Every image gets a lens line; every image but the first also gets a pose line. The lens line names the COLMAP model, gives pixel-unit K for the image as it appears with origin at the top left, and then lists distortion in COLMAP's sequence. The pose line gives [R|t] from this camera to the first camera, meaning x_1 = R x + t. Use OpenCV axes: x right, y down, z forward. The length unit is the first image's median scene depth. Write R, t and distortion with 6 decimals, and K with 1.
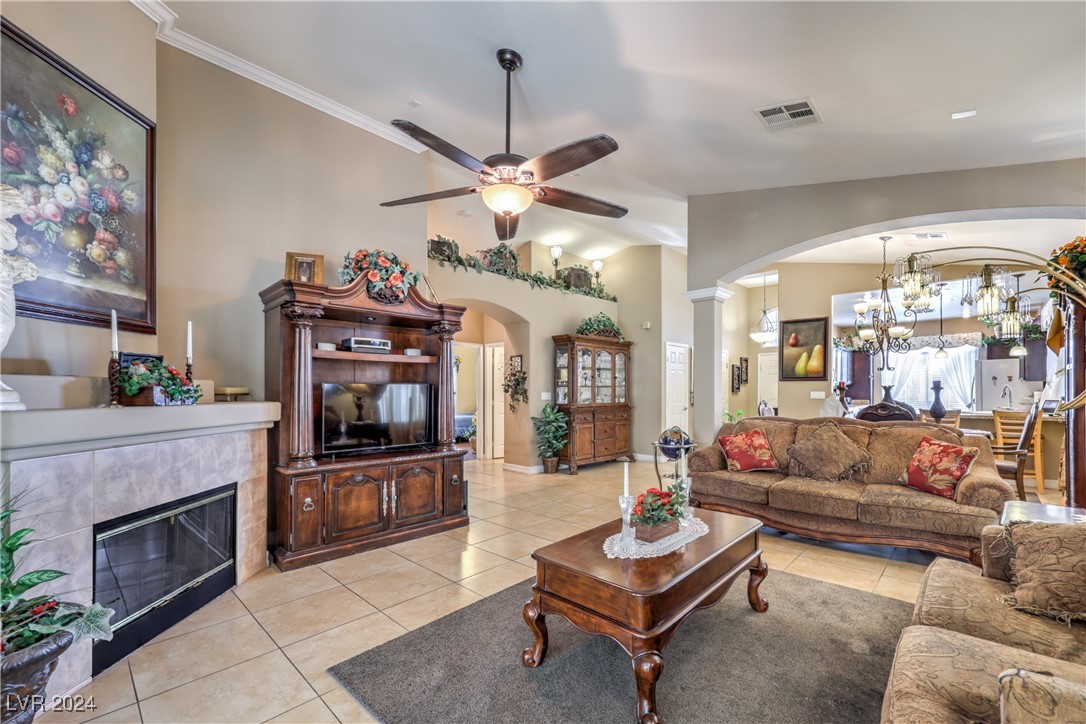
lens RADIAL K [[445.1, 0, 555.1], [0, 445.1, 393.0], [0, 0, 1]] dist [0.000696, -0.000296]
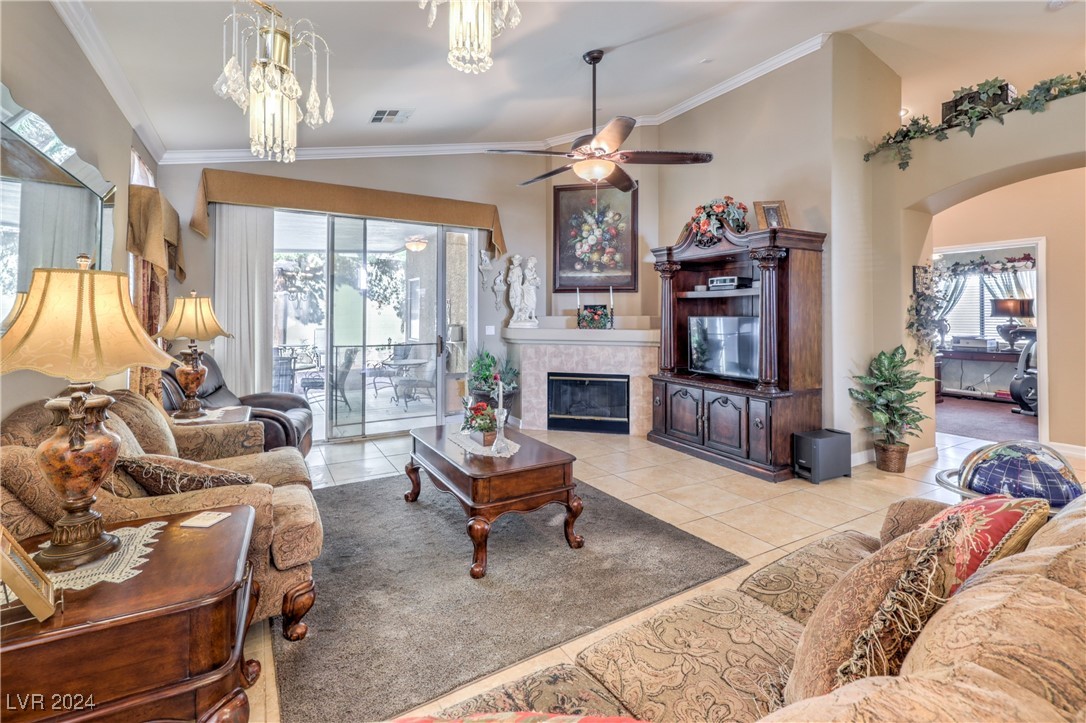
lens RADIAL K [[496.4, 0, 548.9], [0, 496.4, 311.3], [0, 0, 1]] dist [-0.001689, -0.000199]
pose [[-0.286814, -0.009224, -0.957942, 1.374879], [-0.005936, 0.999952, -0.007851, -0.034890], [0.957968, 0.003435, -0.286855, 1.406532]]
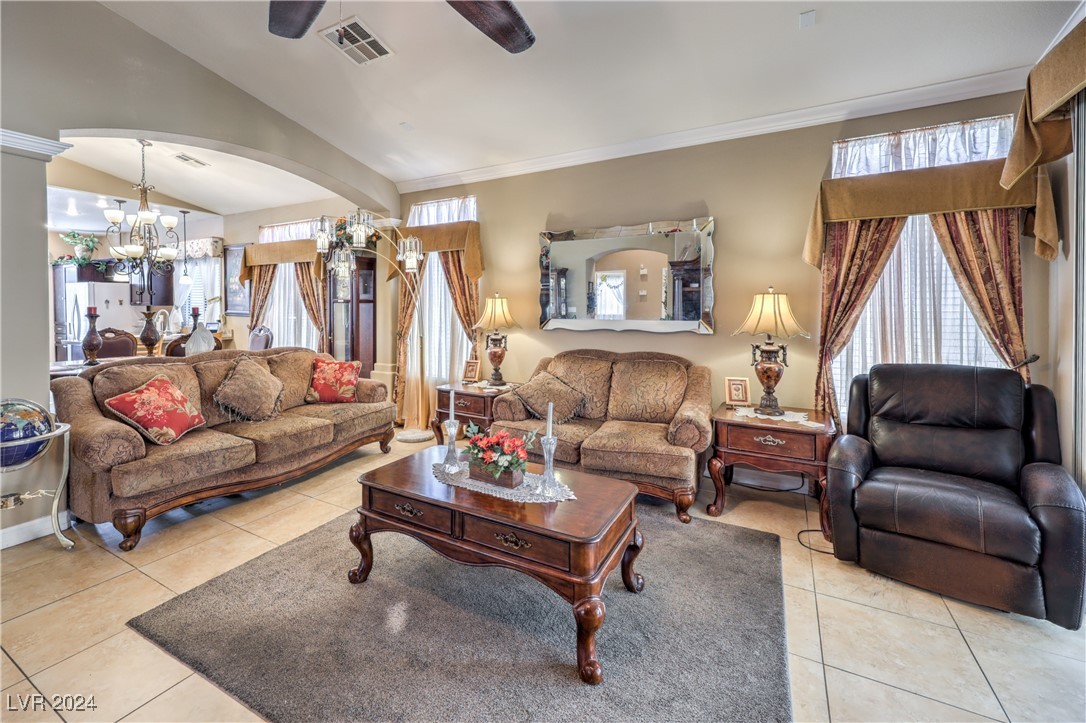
lens RADIAL K [[459.0, 0, 510.3], [0, 459.0, 309.1], [0, 0, 1]] dist [0.015598, -0.000240]
pose [[-0.213539, 0.005602, 0.976919, -0.629370], [0.001869, 0.999984, -0.005326, -0.030521], [-0.976933, 0.000688, -0.213546, 1.072522]]
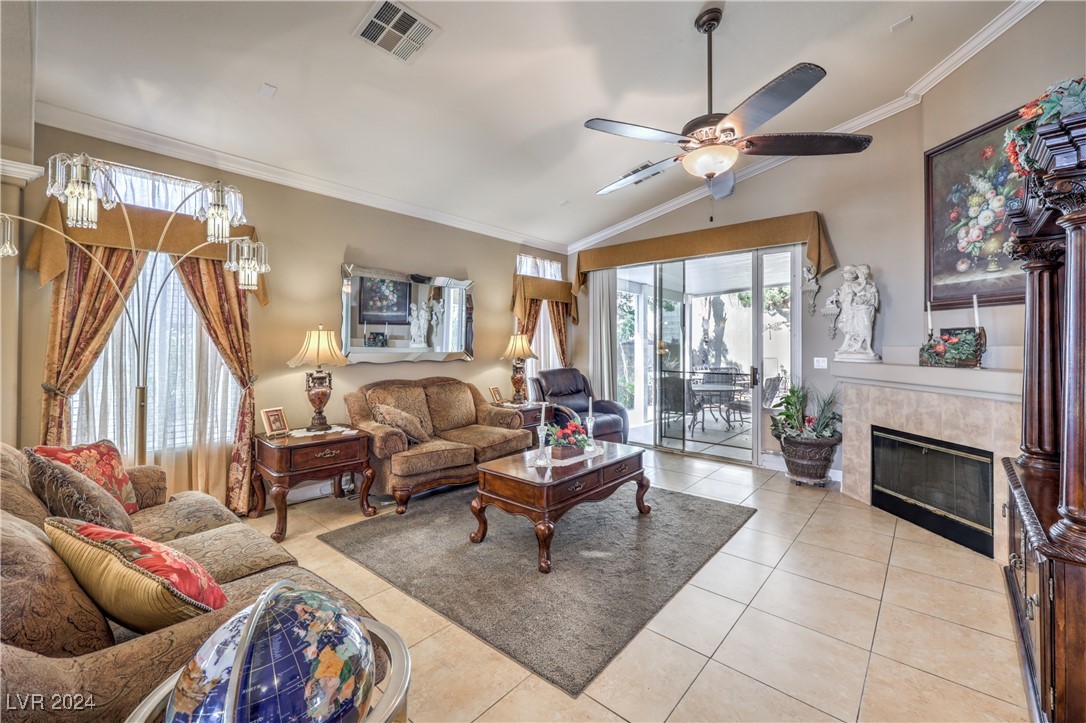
lens RADIAL K [[445.1, 0, 543.0], [0, 445.1, 341.4], [0, 0, 1]] dist [0.000696, -0.000296]
pose [[-0.999693, -0.000247, -0.024765, 0.316225], [-0.000197, 0.999998, -0.002029, -0.042818], [0.024765, -0.002024, -0.999691, 2.174896]]
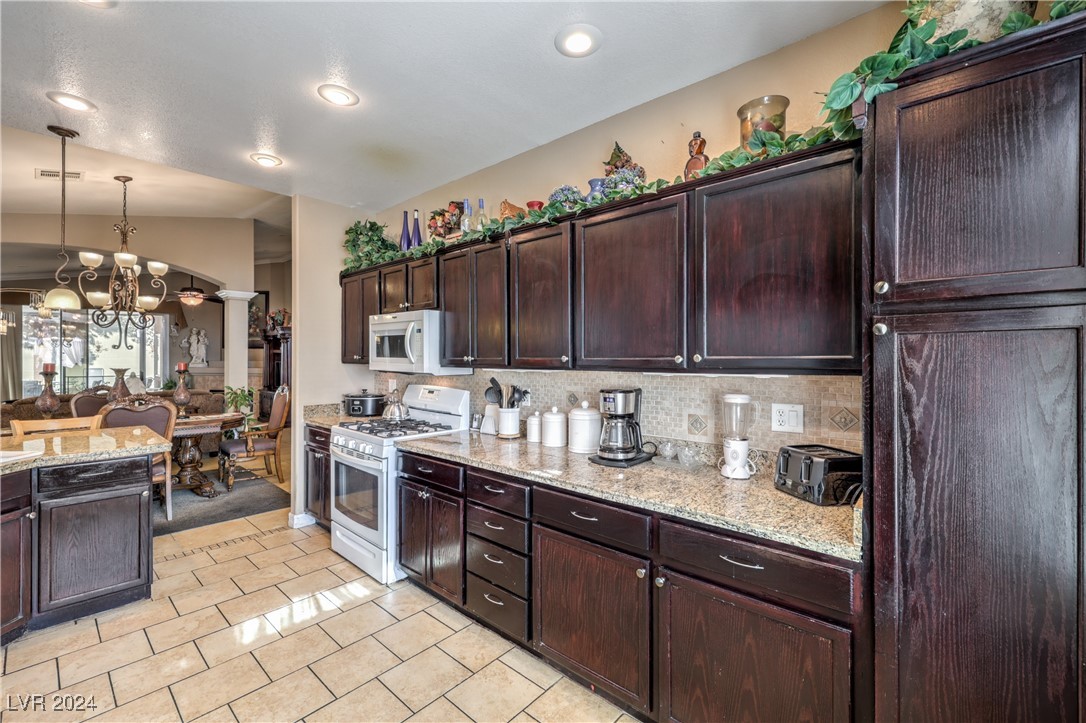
lens RADIAL K [[445.1, 0, 536.2], [0, 445.1, 360.2], [0, 0, 1]] dist [0.000696, -0.000296]
pose [[0.010327, 0.001511, -0.999946, 3.158584], [-0.005947, 0.999981, 0.001449, -0.059690], [0.999929, 0.005931, 0.010336, 3.583503]]
